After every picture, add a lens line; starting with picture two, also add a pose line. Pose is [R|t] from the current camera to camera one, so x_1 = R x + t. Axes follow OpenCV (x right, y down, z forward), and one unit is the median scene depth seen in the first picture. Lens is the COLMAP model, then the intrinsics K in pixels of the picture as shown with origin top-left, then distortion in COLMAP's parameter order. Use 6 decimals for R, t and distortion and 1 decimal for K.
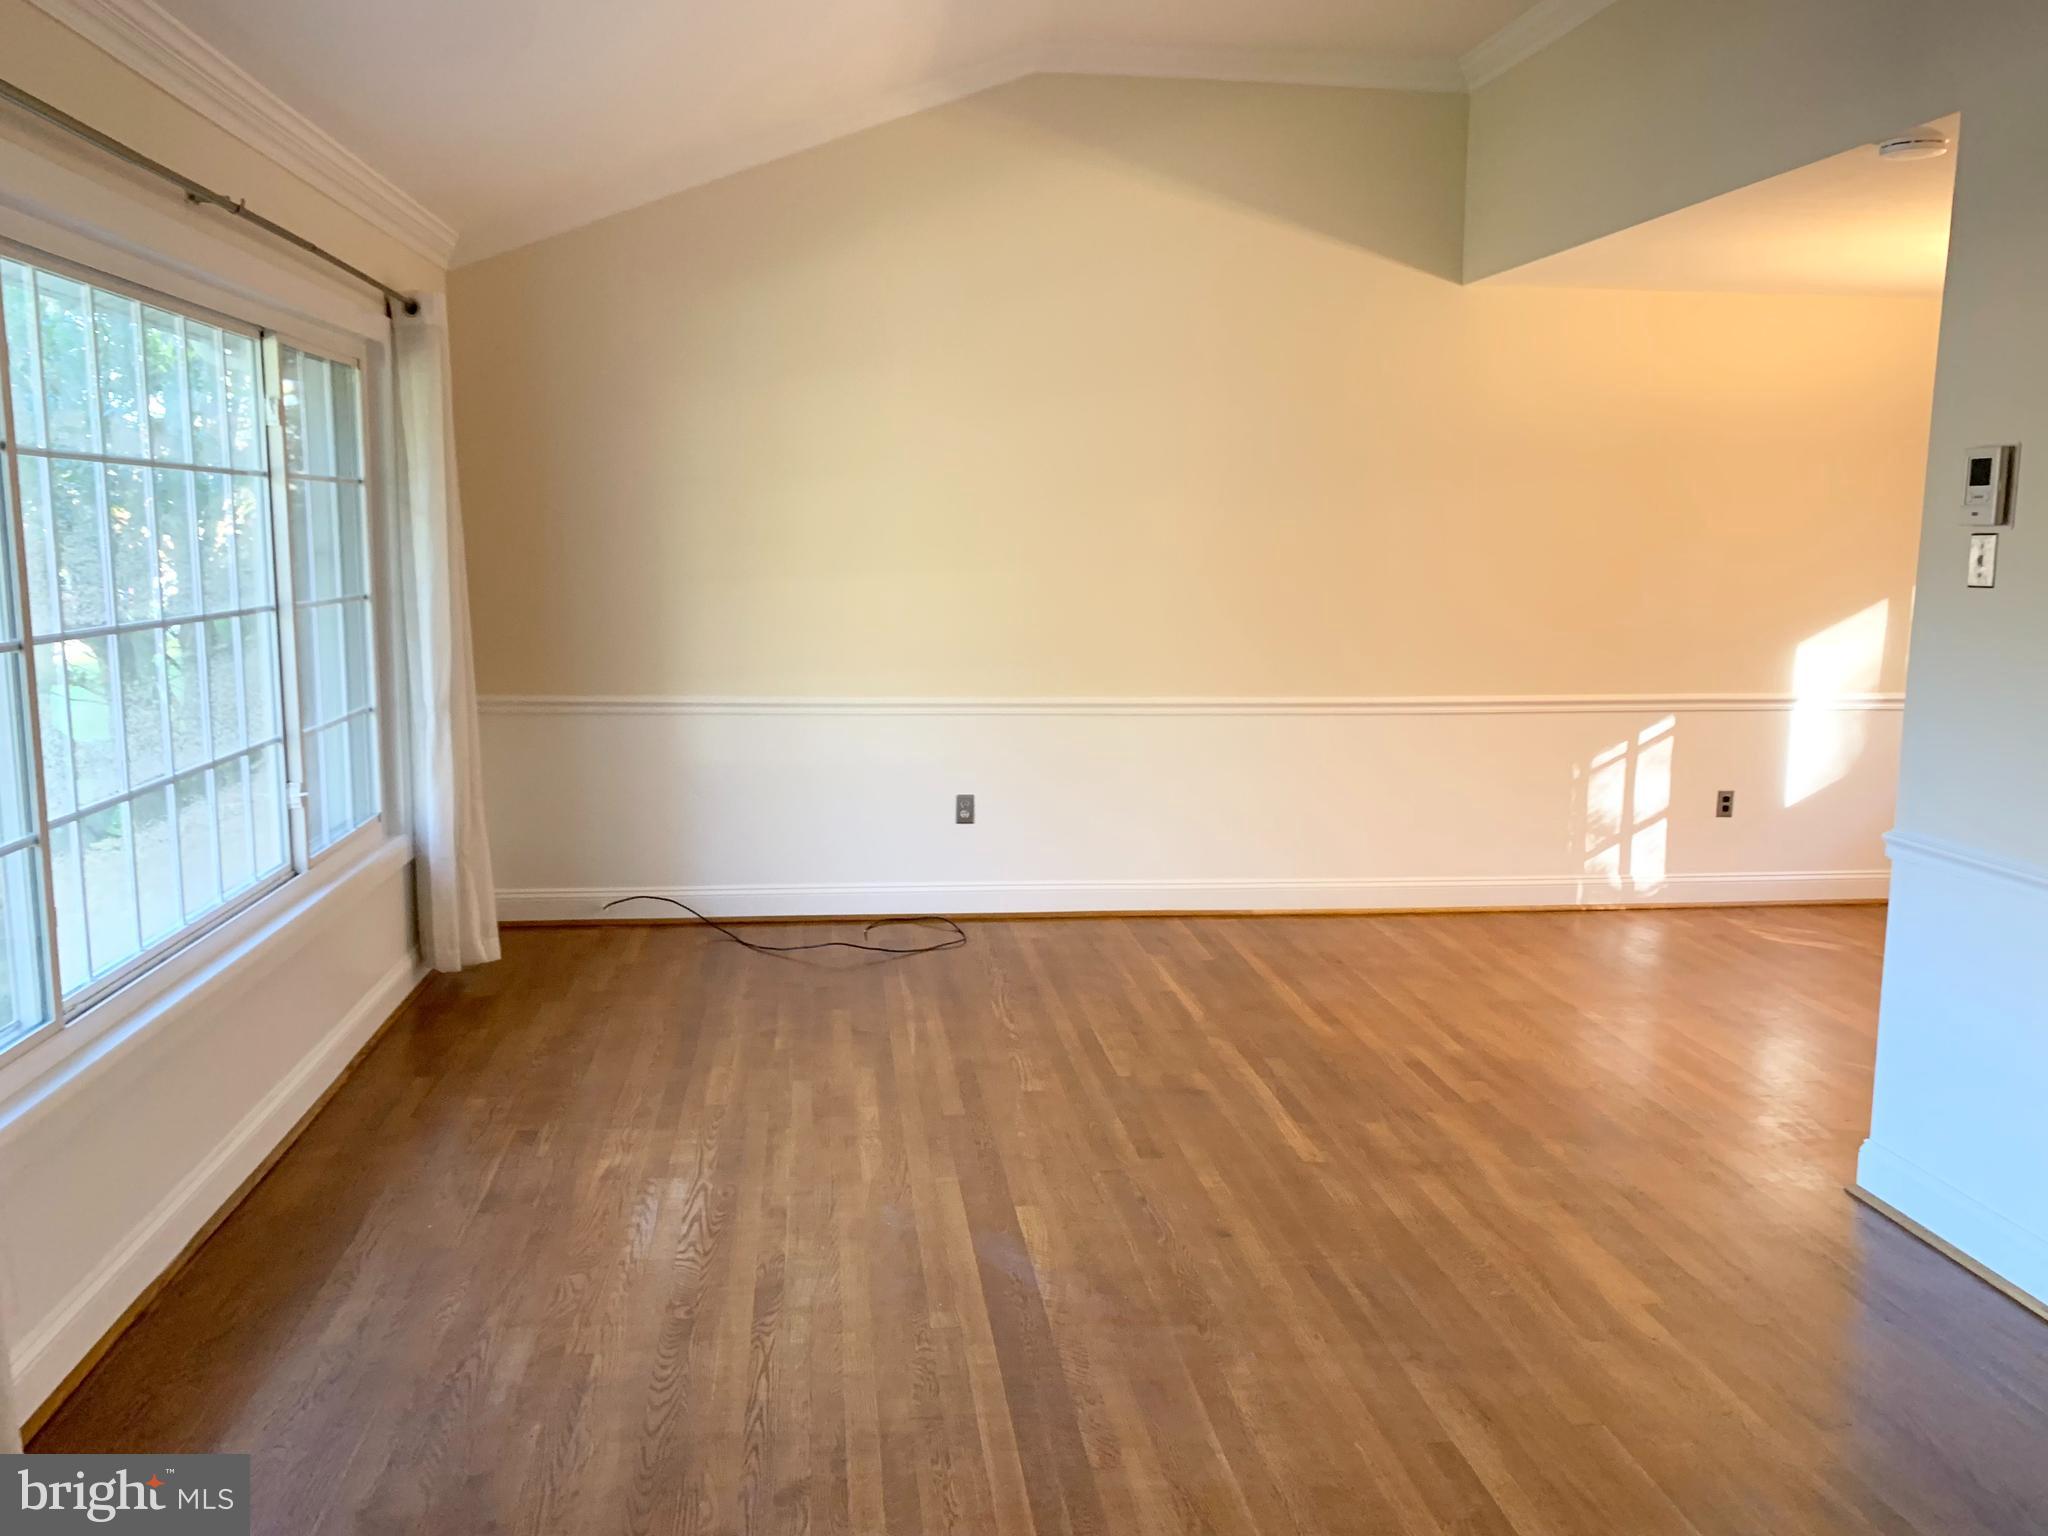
lens RADIAL K [[1571.6, 0, 1024.0], [0, 1571.6, 768.0], [0, 0, 1]] dist [0.002353, -0.000075]
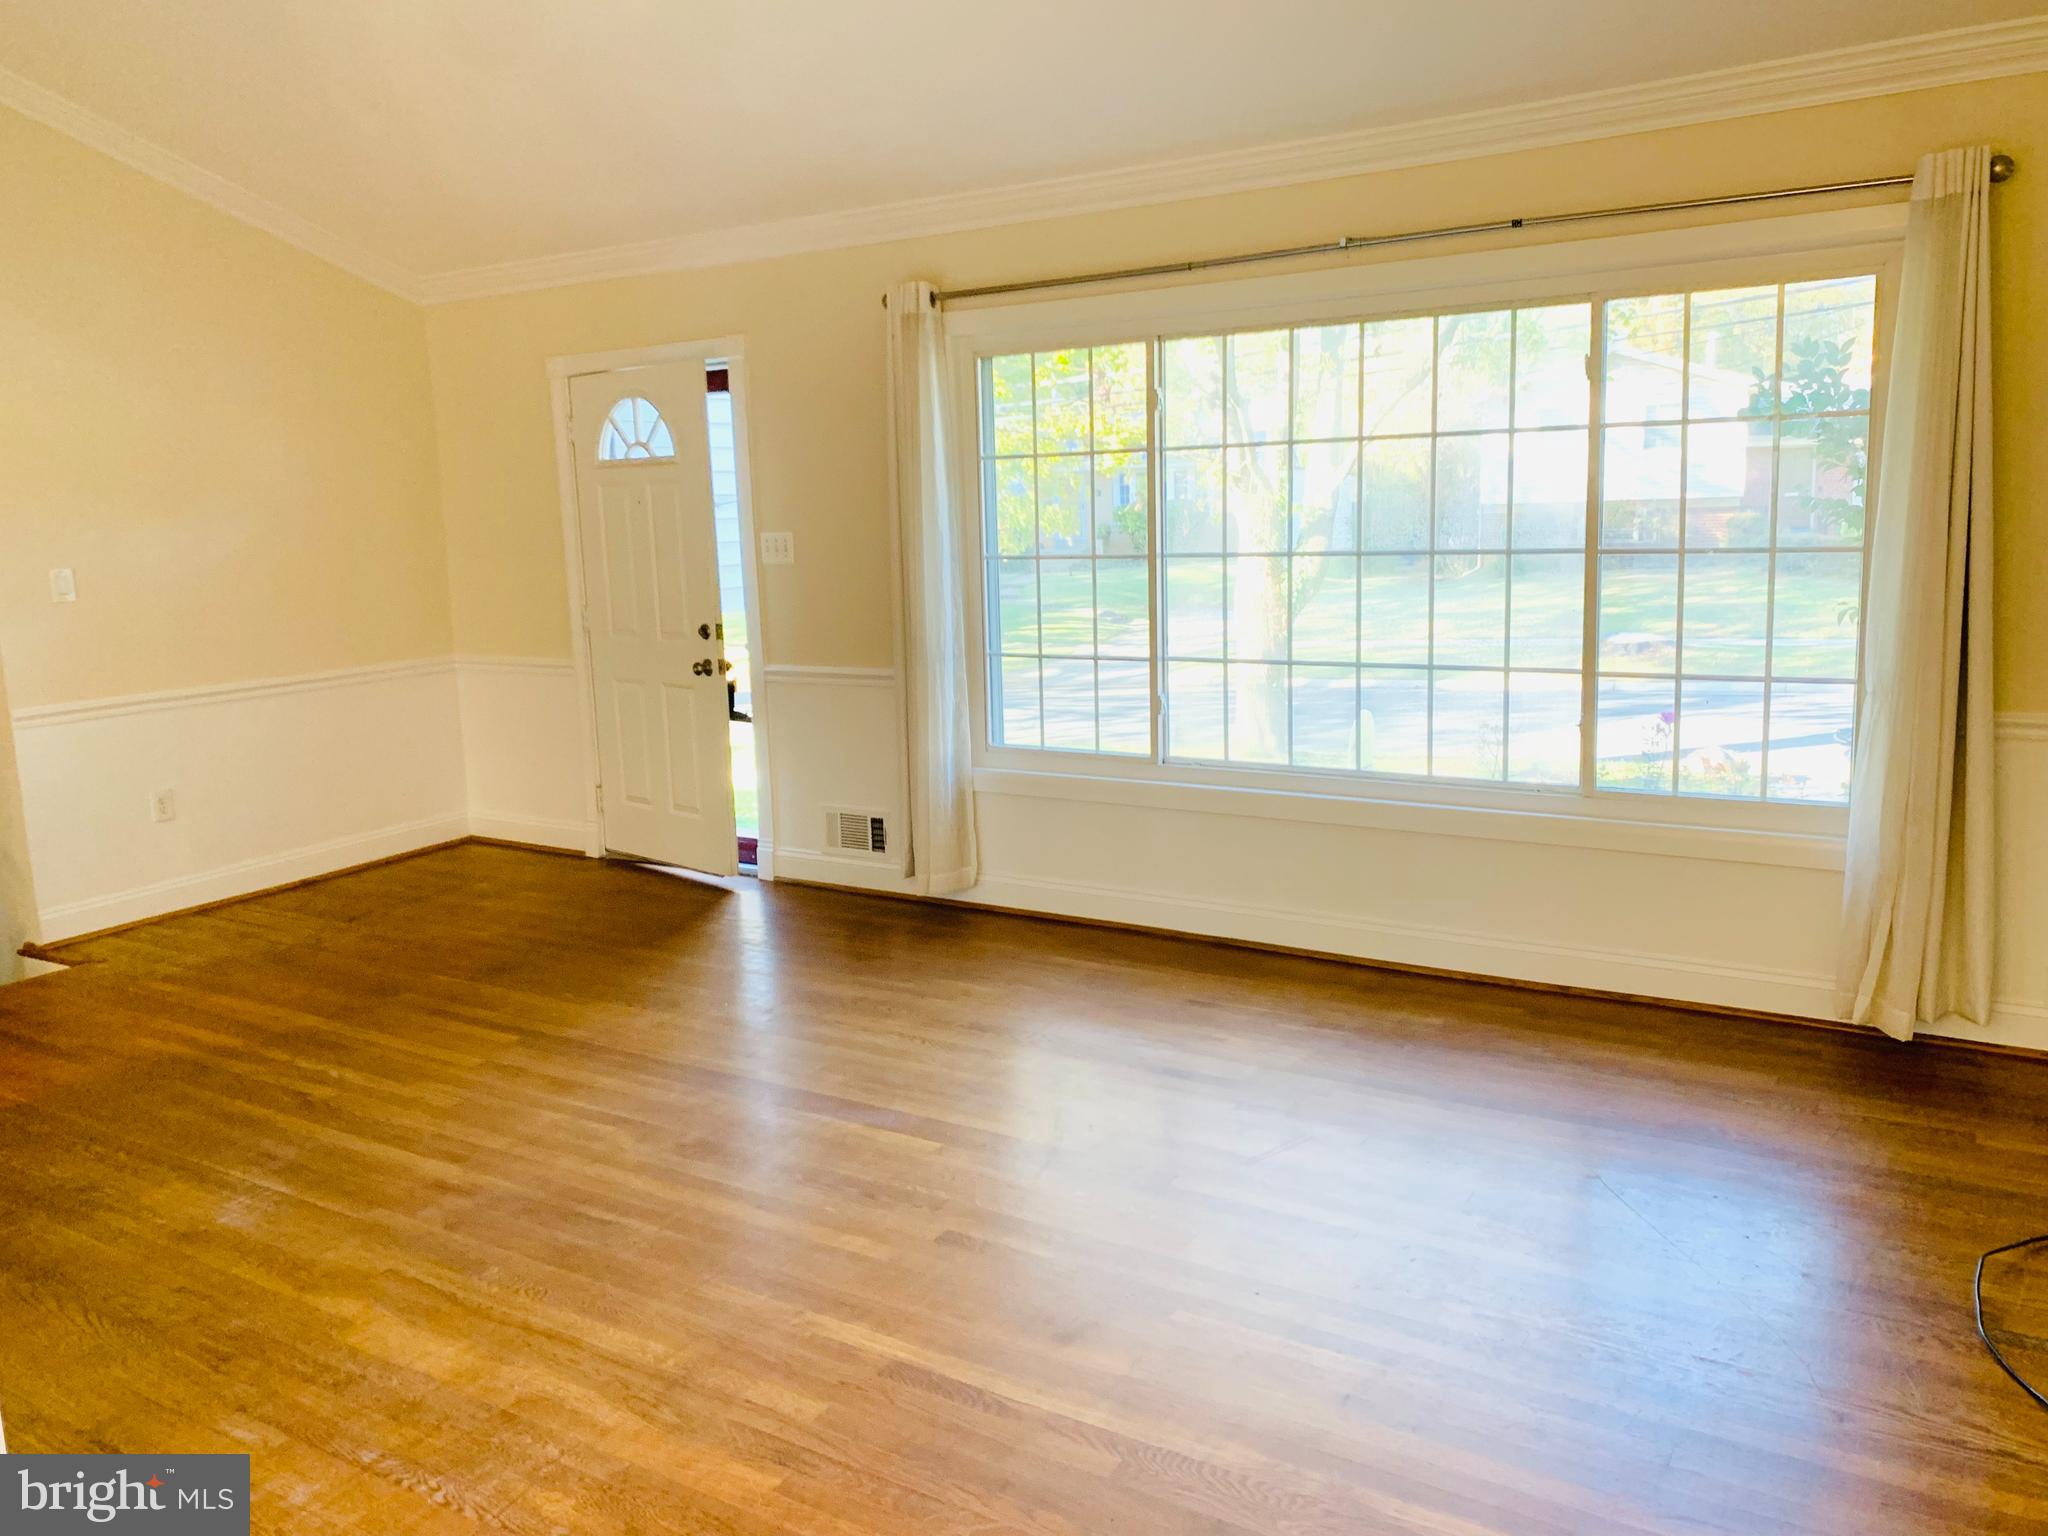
lens RADIAL K [[1571.6, 0, 1024.0], [0, 1571.6, 768.0], [0, 0, 1]] dist [0.002353, -0.000075]
pose [[-0.631696, 0.157514, -0.759045, 0.797027], [-0.083987, 0.959471, 0.269002, -0.282860], [0.770653, 0.233677, -0.592865, 1.769360]]
